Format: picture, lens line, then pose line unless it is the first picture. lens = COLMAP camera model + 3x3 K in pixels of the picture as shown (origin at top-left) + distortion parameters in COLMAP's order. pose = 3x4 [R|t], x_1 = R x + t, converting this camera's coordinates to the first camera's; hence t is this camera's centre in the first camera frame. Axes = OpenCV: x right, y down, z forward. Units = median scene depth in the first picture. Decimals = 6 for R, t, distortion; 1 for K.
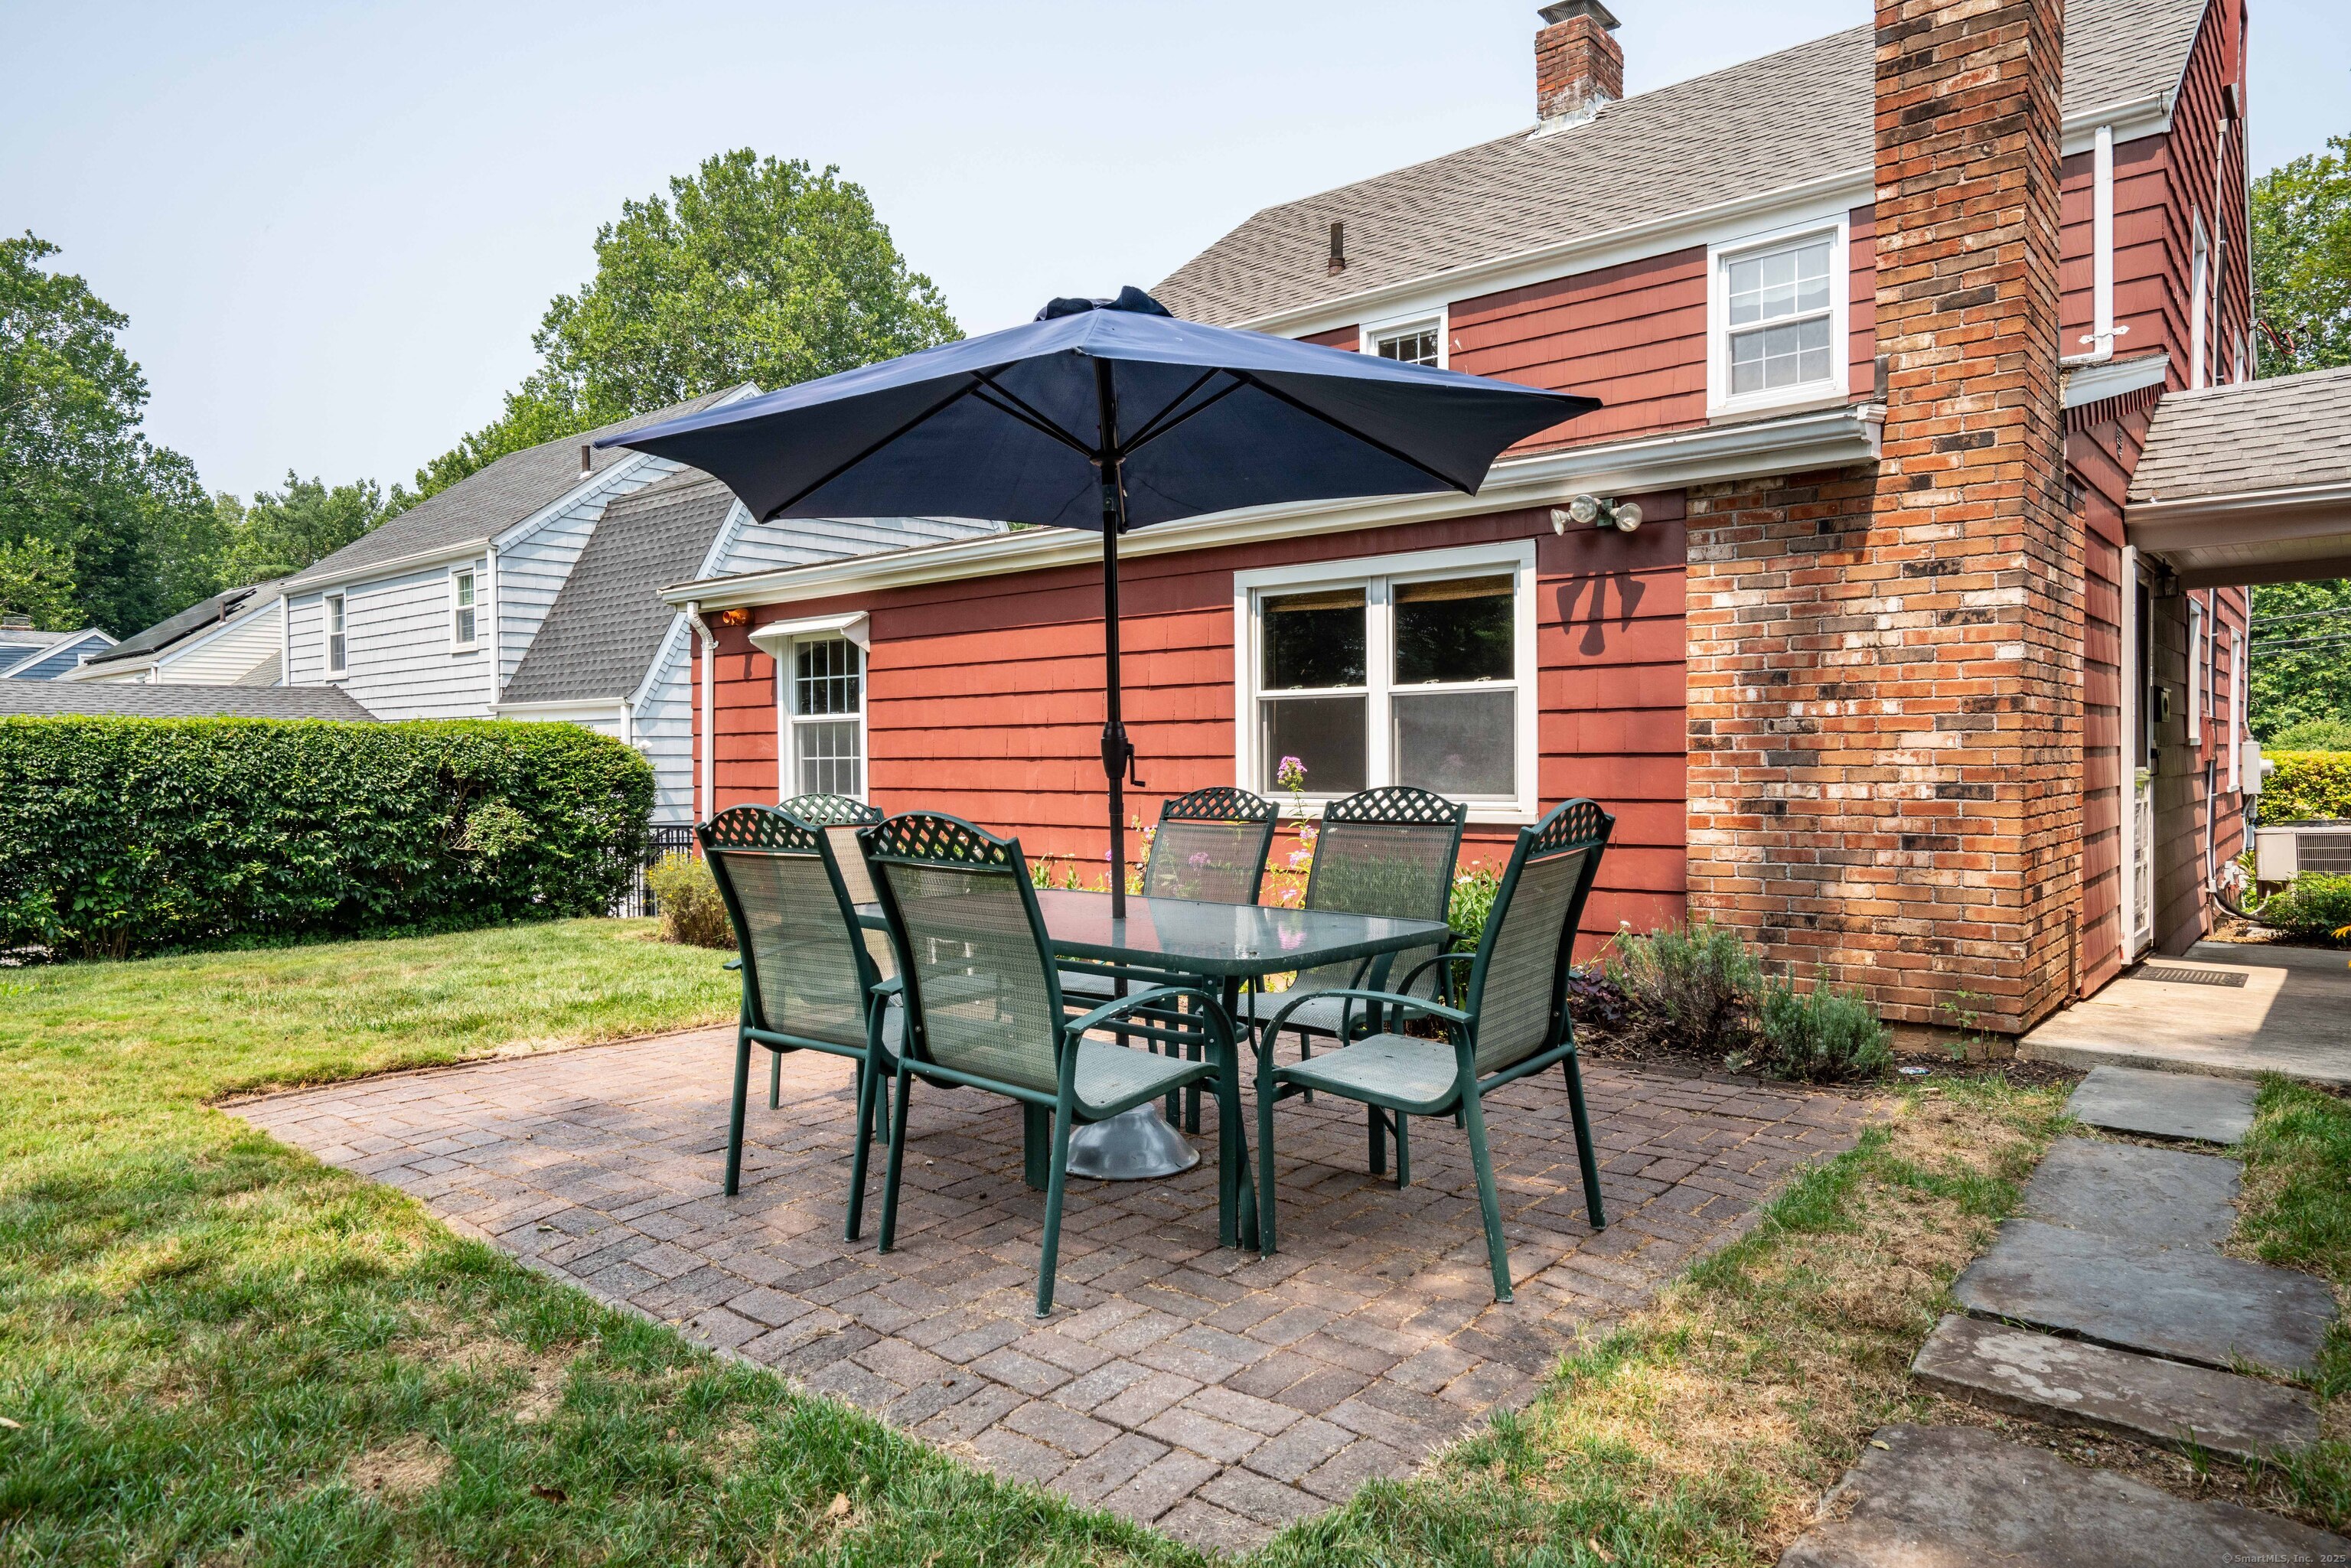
lens RADIAL K [[1447.8, 0, 1175.5], [0, 1447.8, 784.0], [0, 0, 1]] dist [-0.007967, 0.025869]
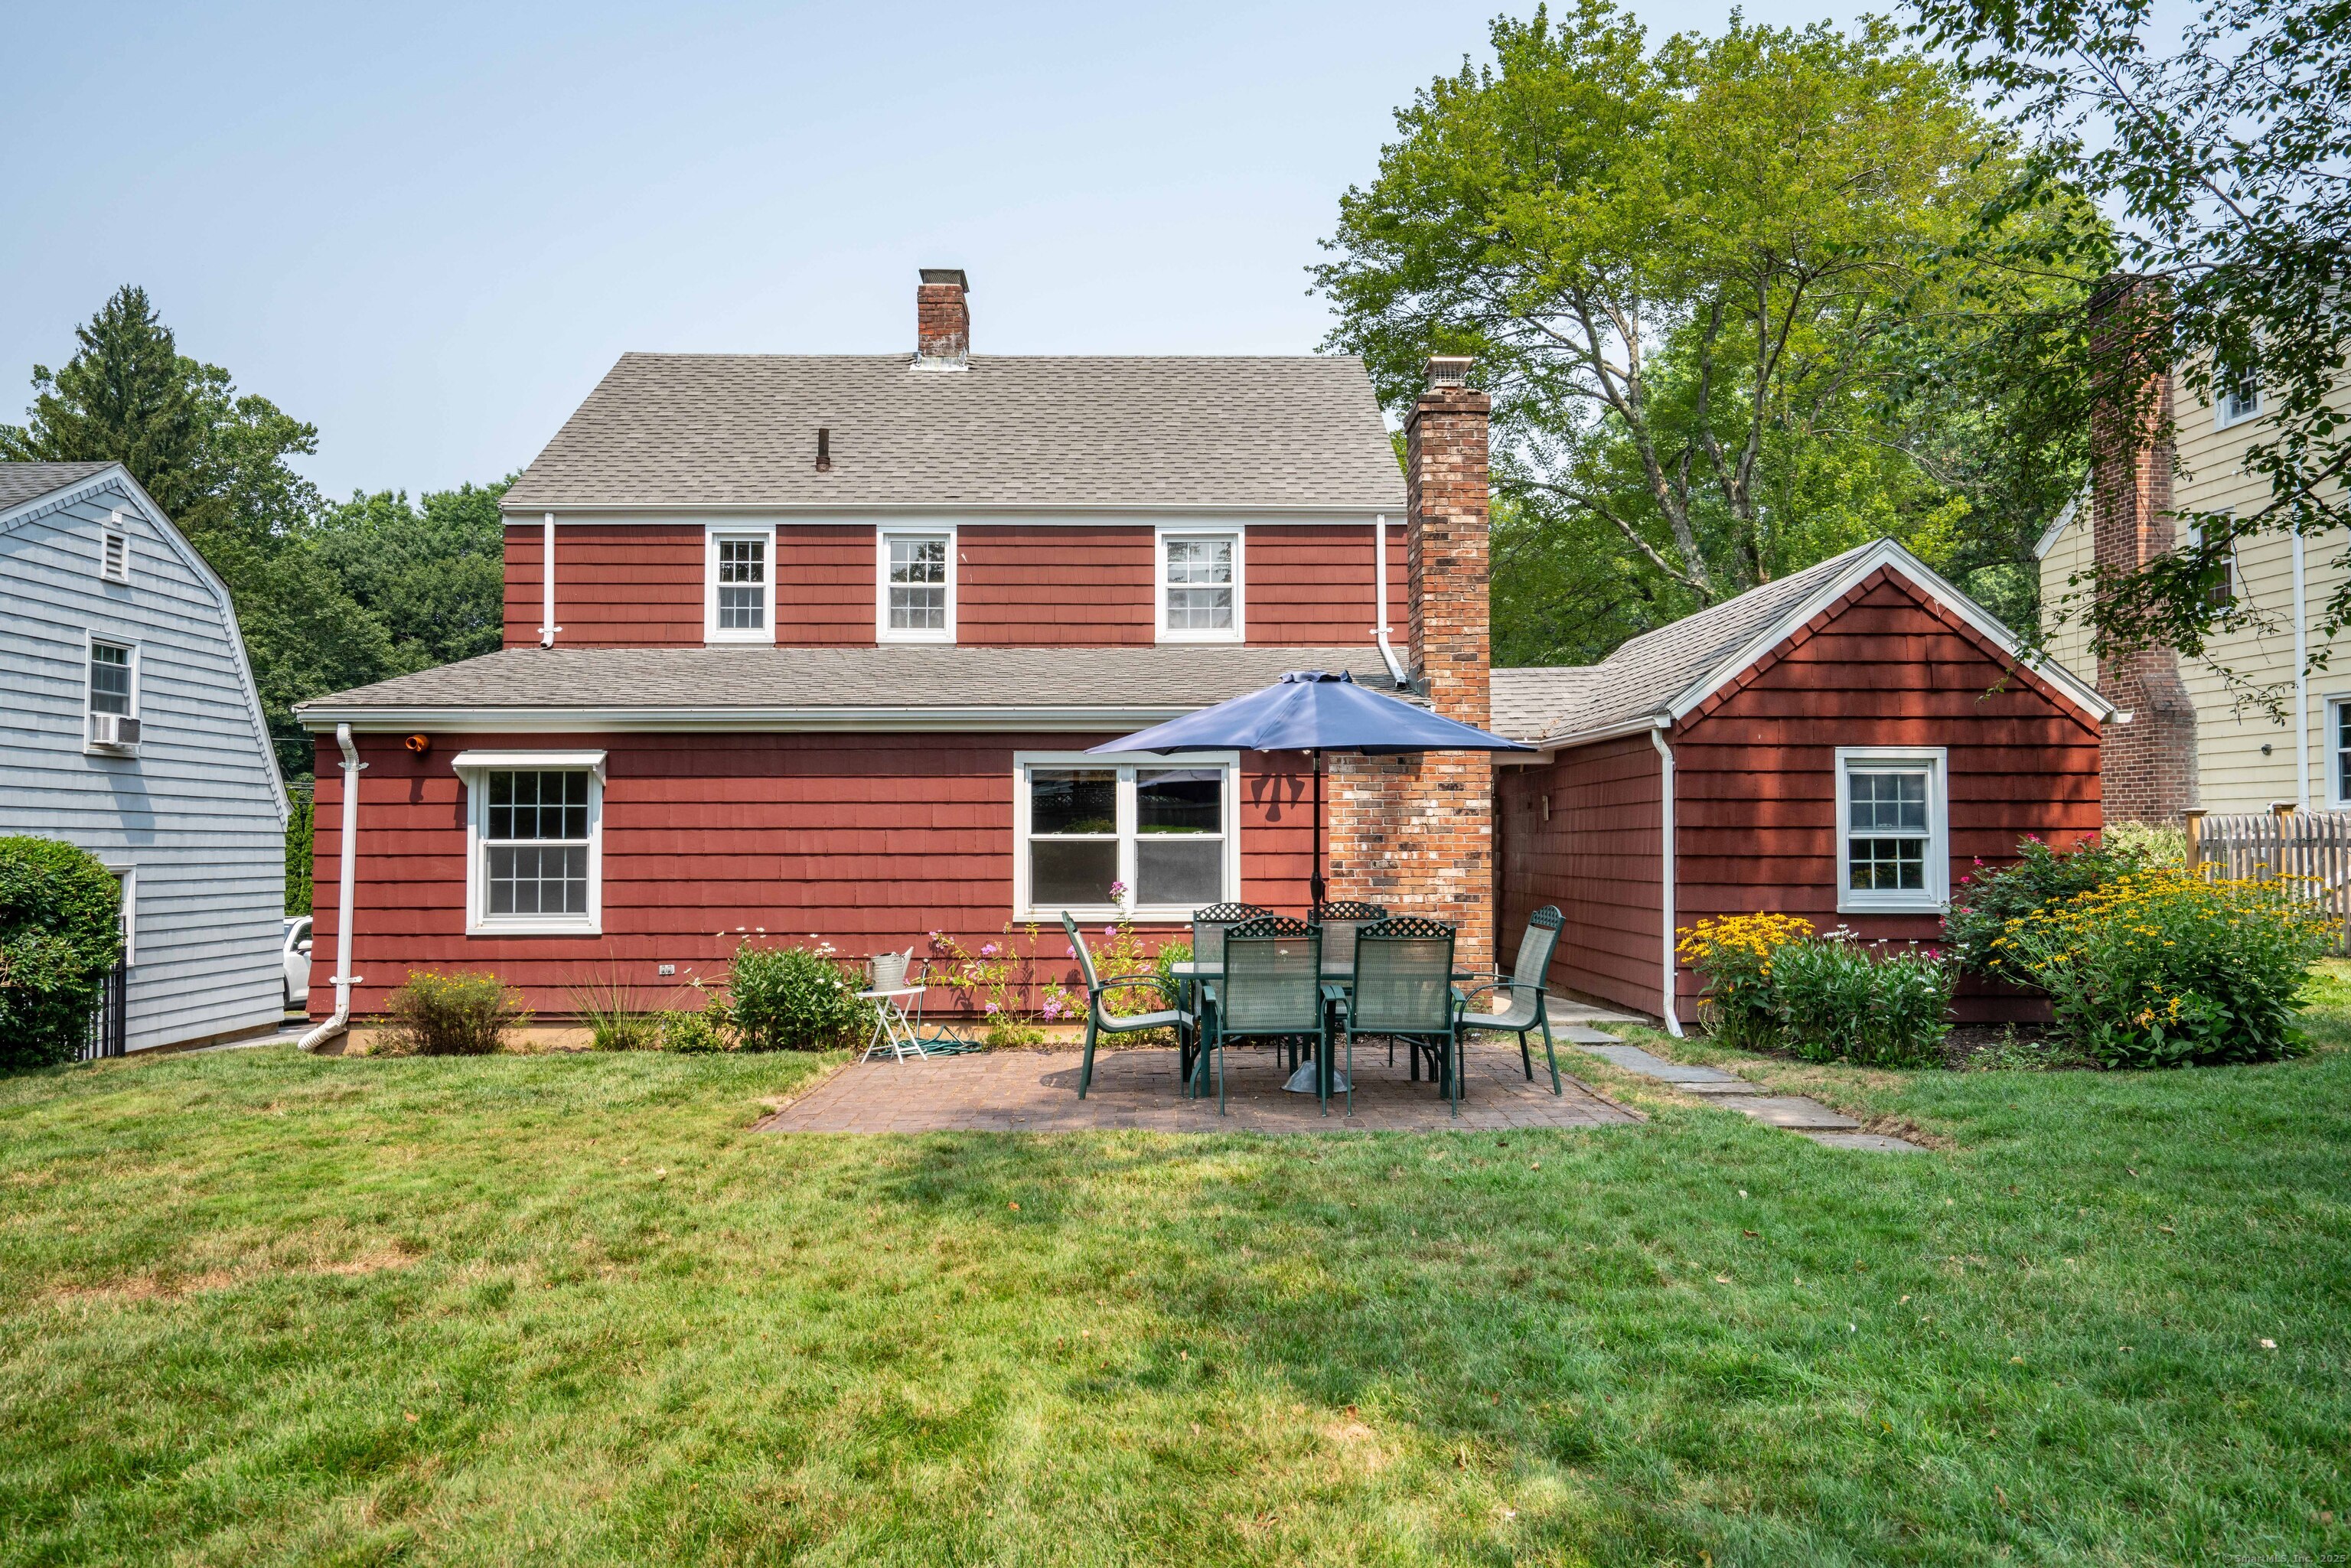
lens RADIAL K [[1624.9, 0, 1175.5], [0, 1624.9, 784.0], [0, 0, 1]] dist [0.002118, 0.001640]
pose [[0.755970, 0.030402, 0.653900, -1.071988], [0.009714, 0.998290, -0.057644, -0.023319], [-0.654534, 0.049929, 0.754382, -0.386944]]
